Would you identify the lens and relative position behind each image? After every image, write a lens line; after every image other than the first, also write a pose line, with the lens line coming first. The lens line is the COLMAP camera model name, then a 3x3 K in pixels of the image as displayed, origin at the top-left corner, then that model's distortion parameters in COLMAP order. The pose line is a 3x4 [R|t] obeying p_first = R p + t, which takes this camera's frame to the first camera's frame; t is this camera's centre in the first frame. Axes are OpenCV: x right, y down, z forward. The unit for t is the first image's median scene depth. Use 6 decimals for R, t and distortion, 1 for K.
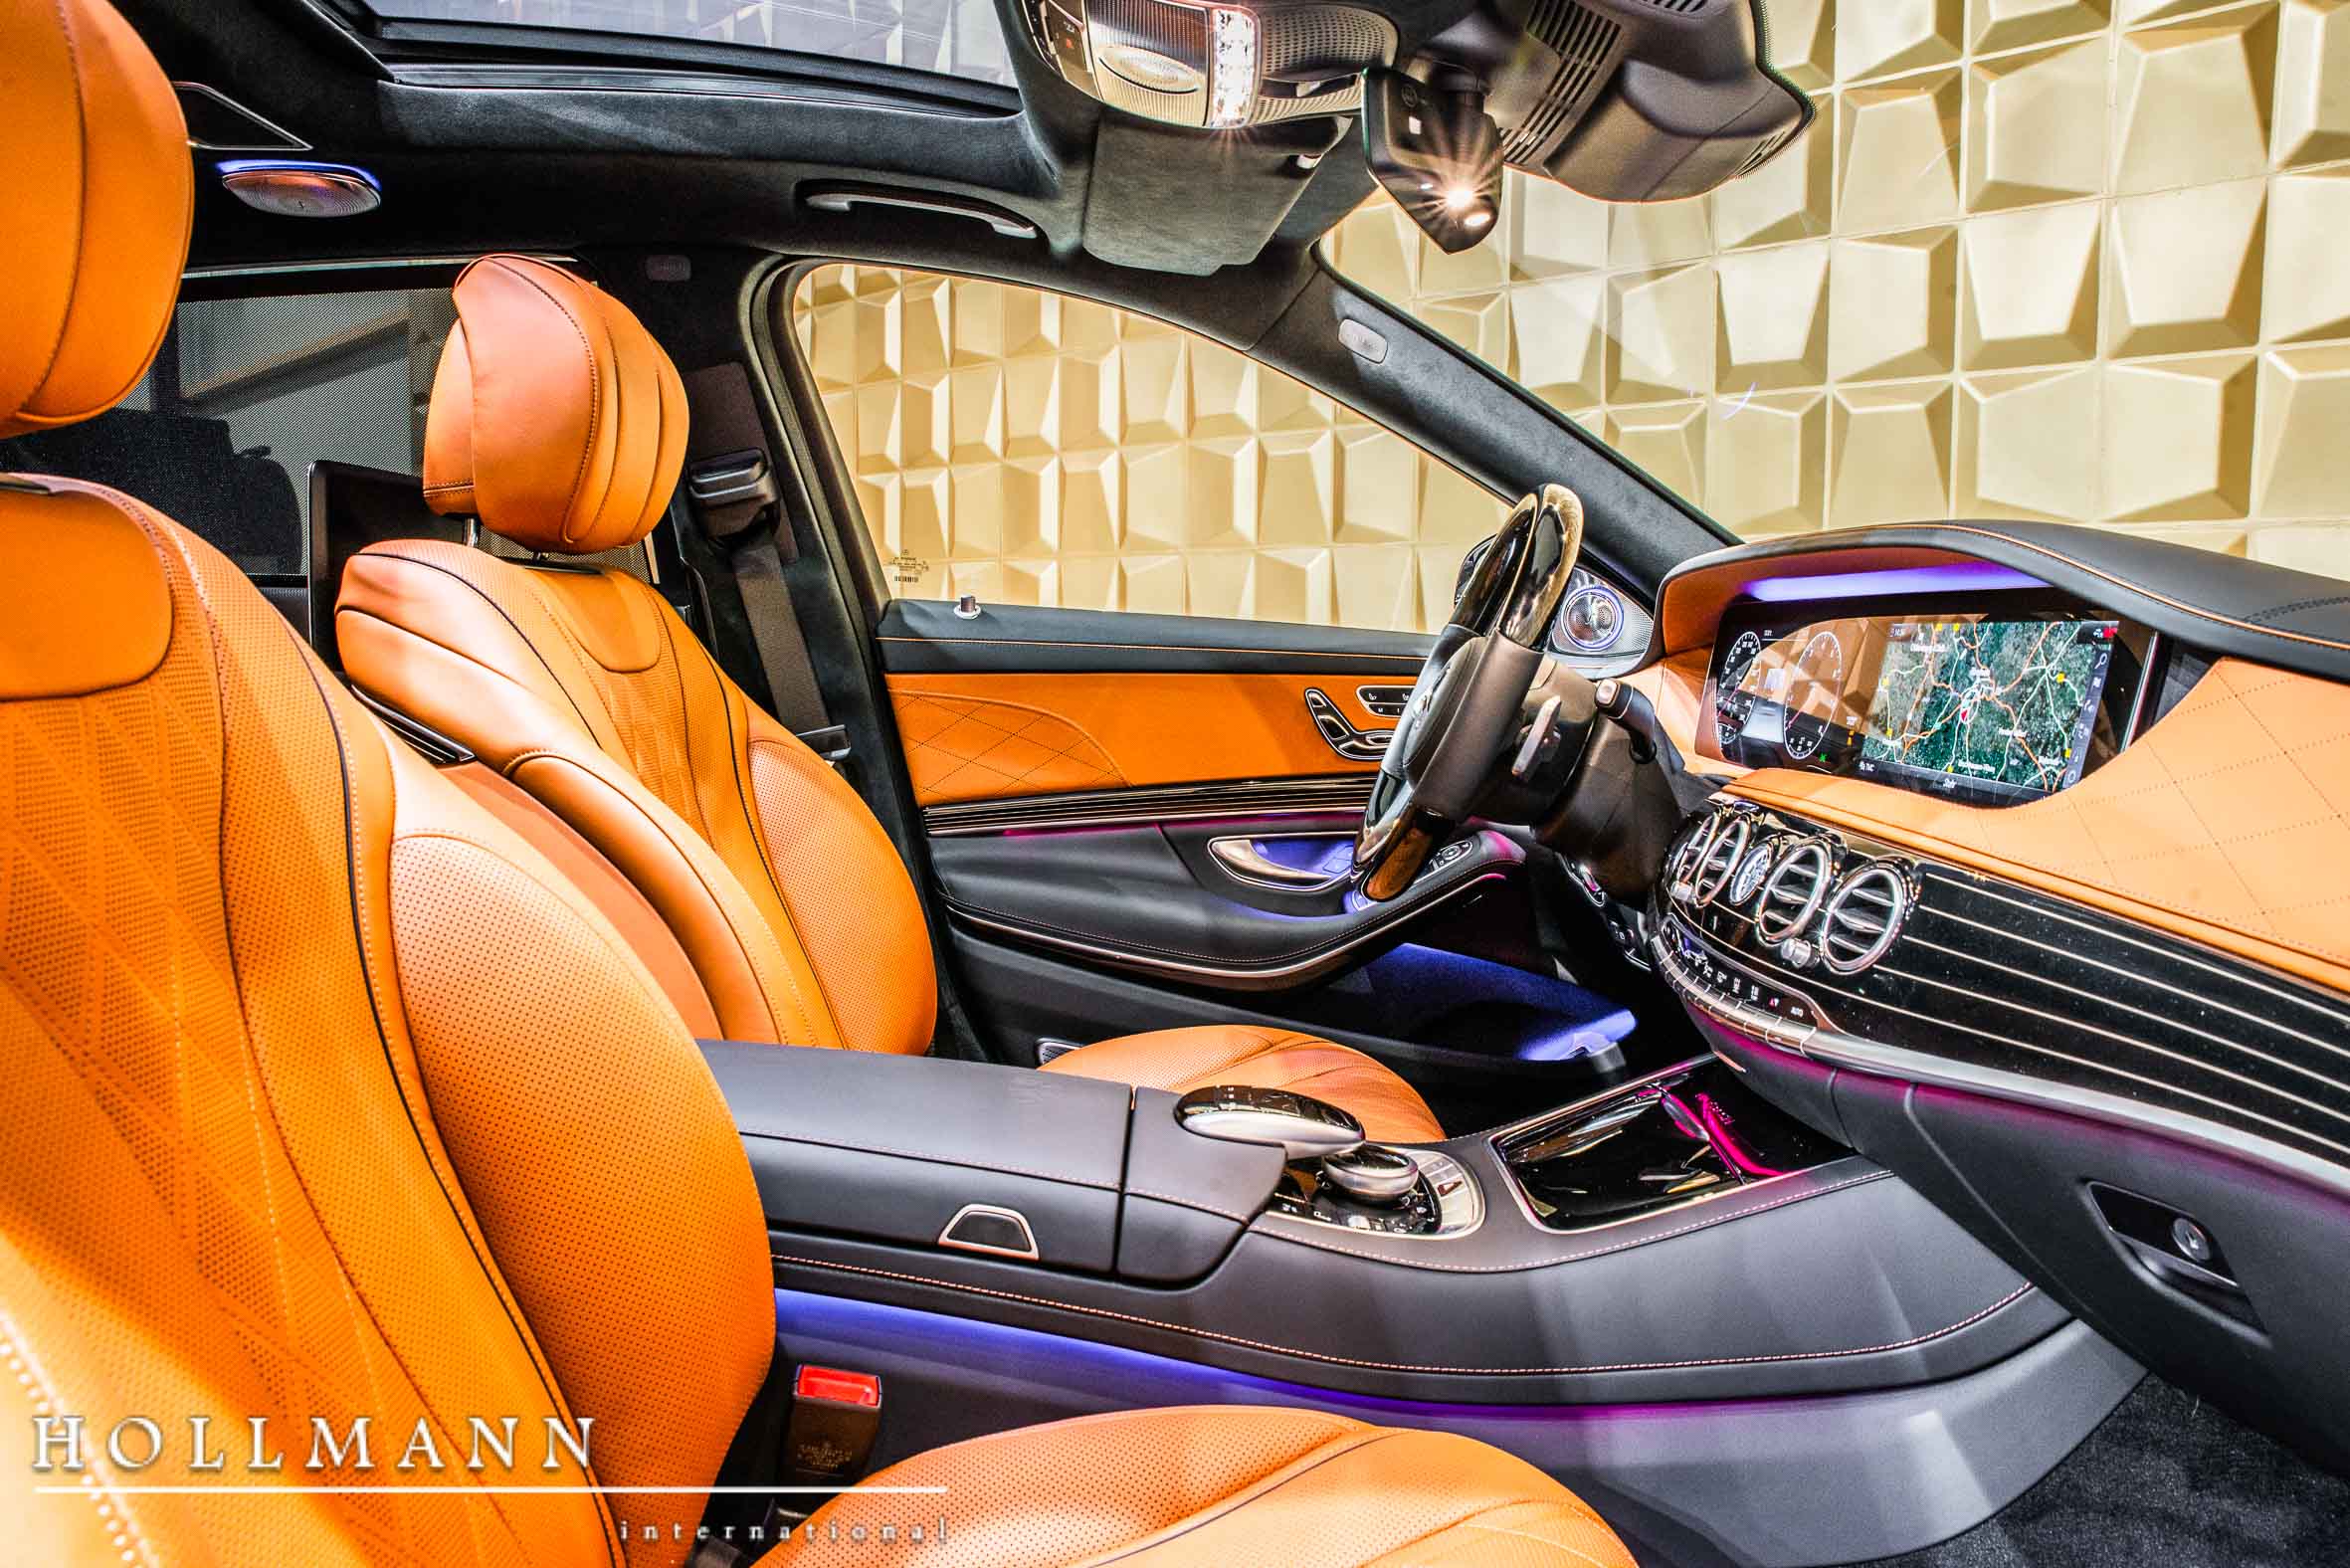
lens RADIAL K [[1708.8, 0, 1174.4], [0, 1708.8, 783.3], [0, 0, 1]] dist [-0.053405, 0.019928]
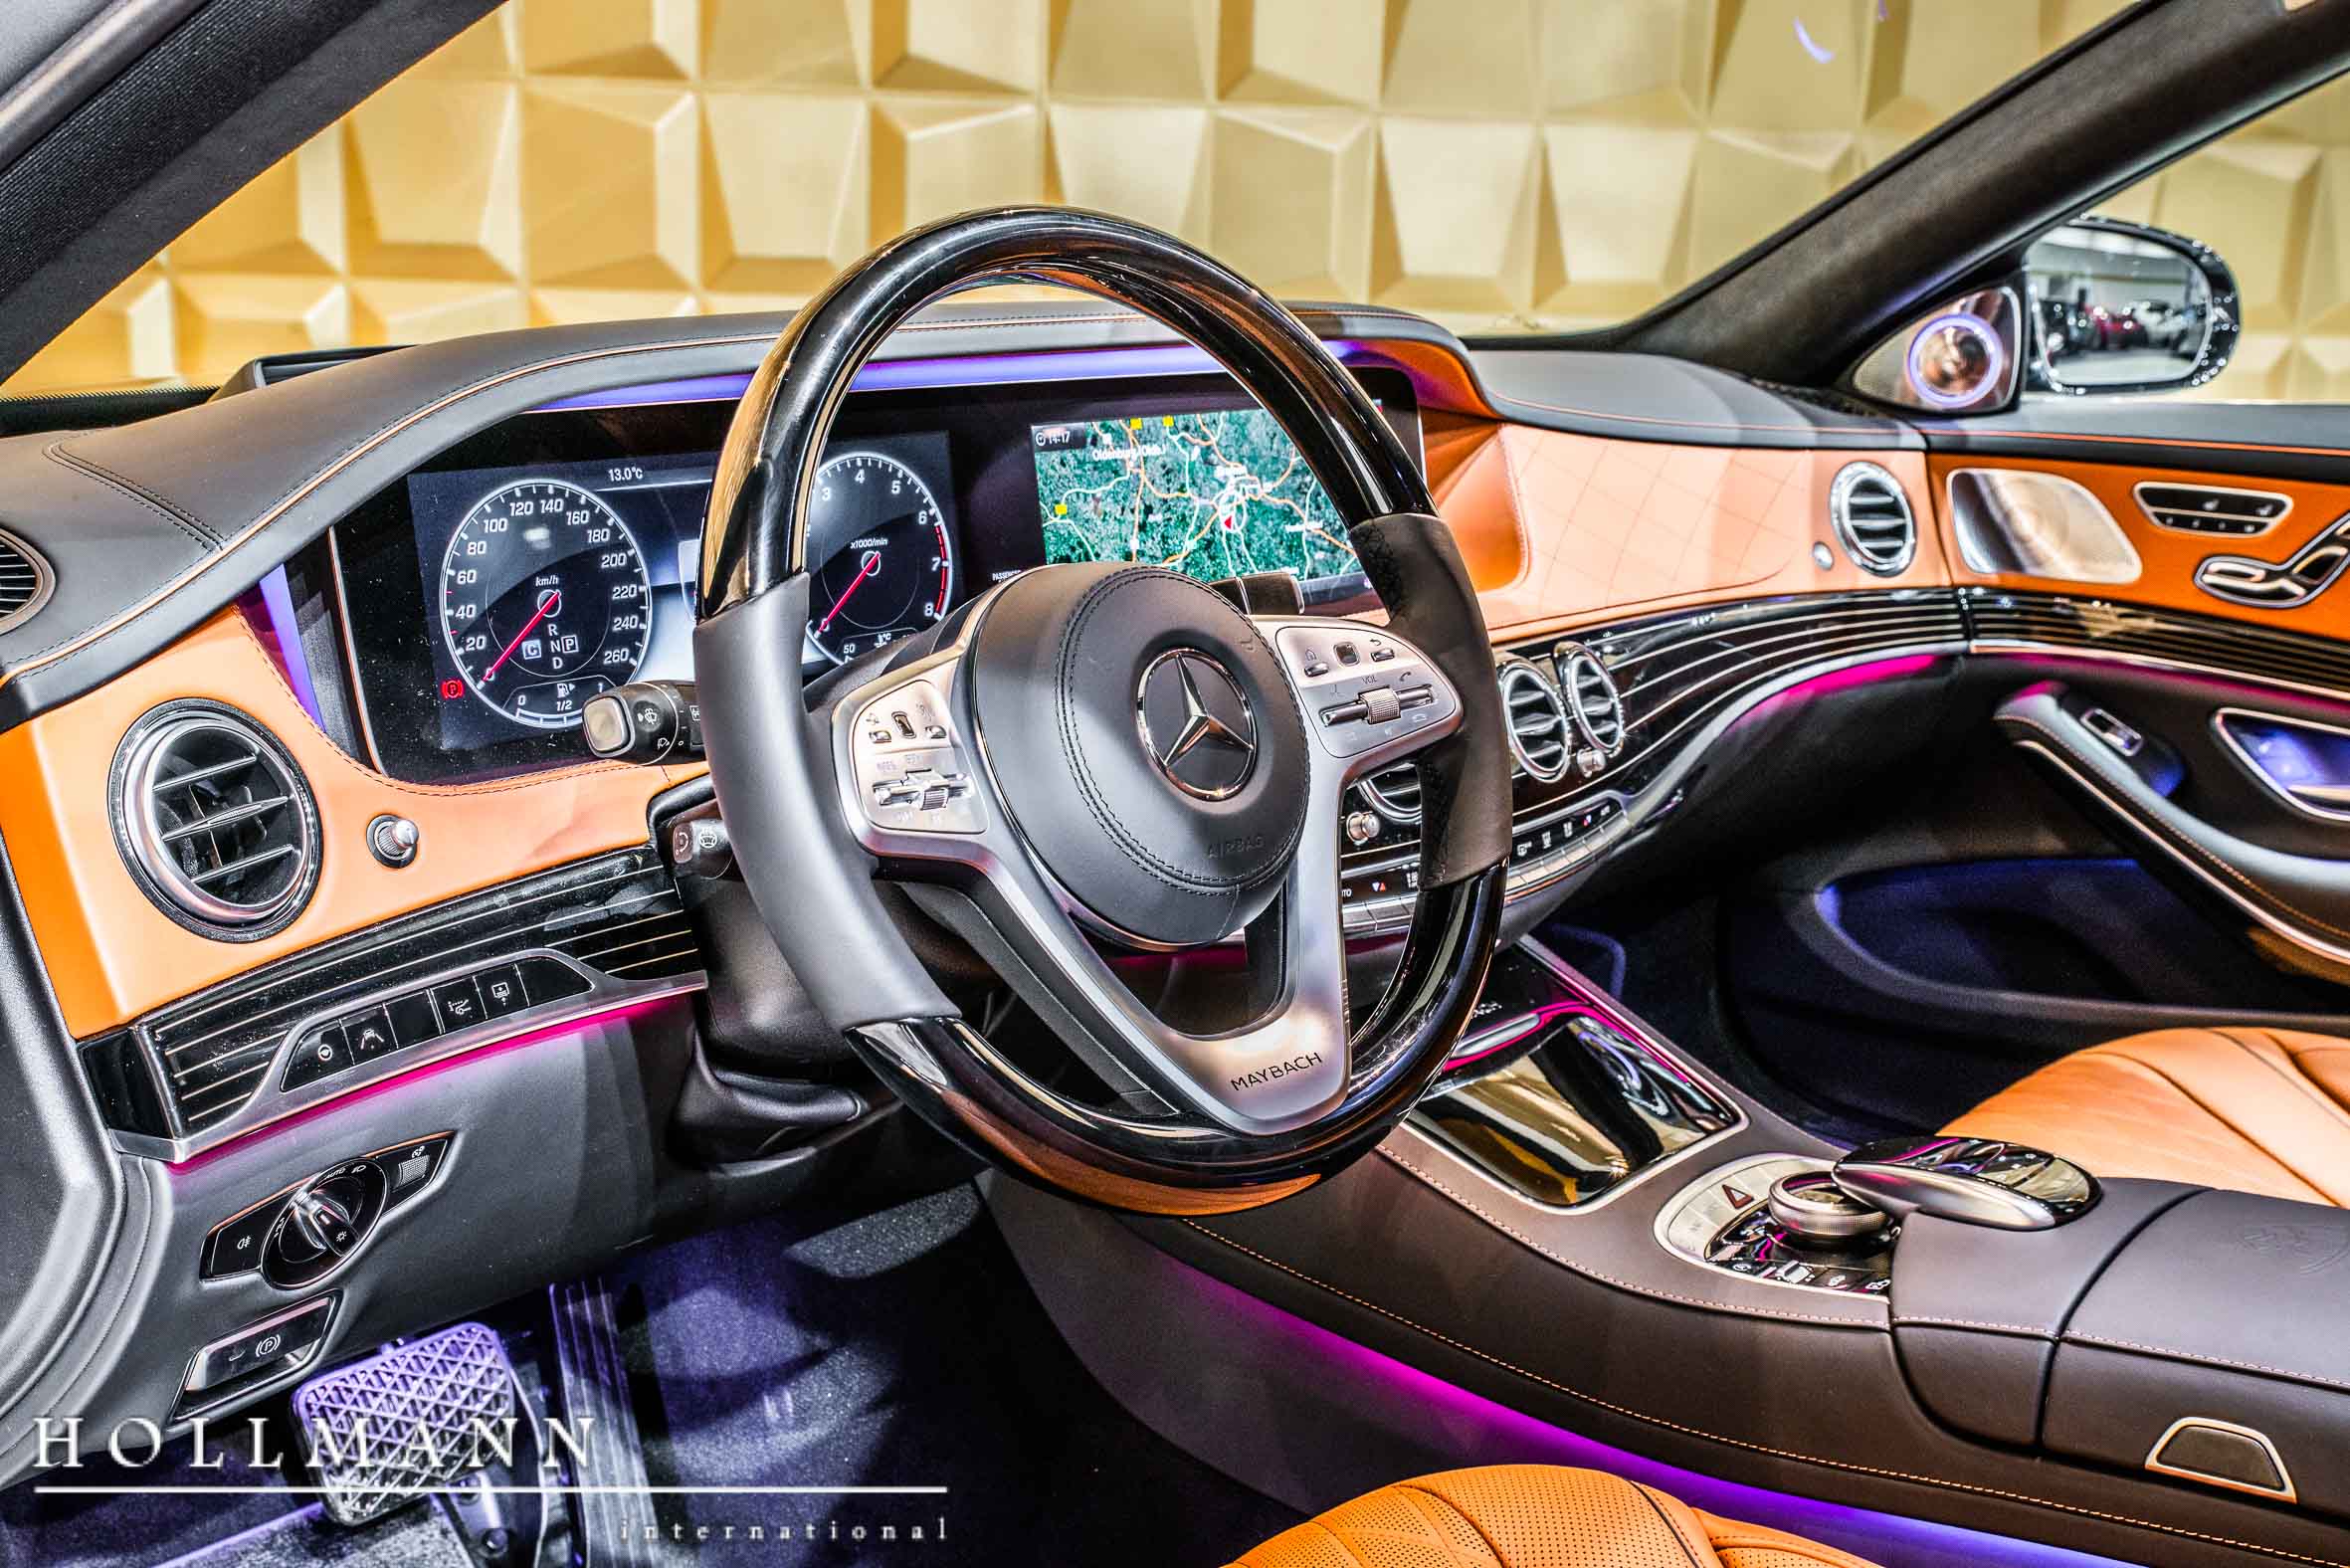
lens RADIAL K [[2537.3, 0, 1177.0], [0, 2537.3, 784.9], [0, 0, 1]] dist [0.020154, 0.000000]
pose [[-0.778757, -0.197398, 0.595459, -0.320427], [-0.001320, 0.949716, 0.313109, -0.335238], [-0.627324, 0.243049, -0.739859, 2.116946]]
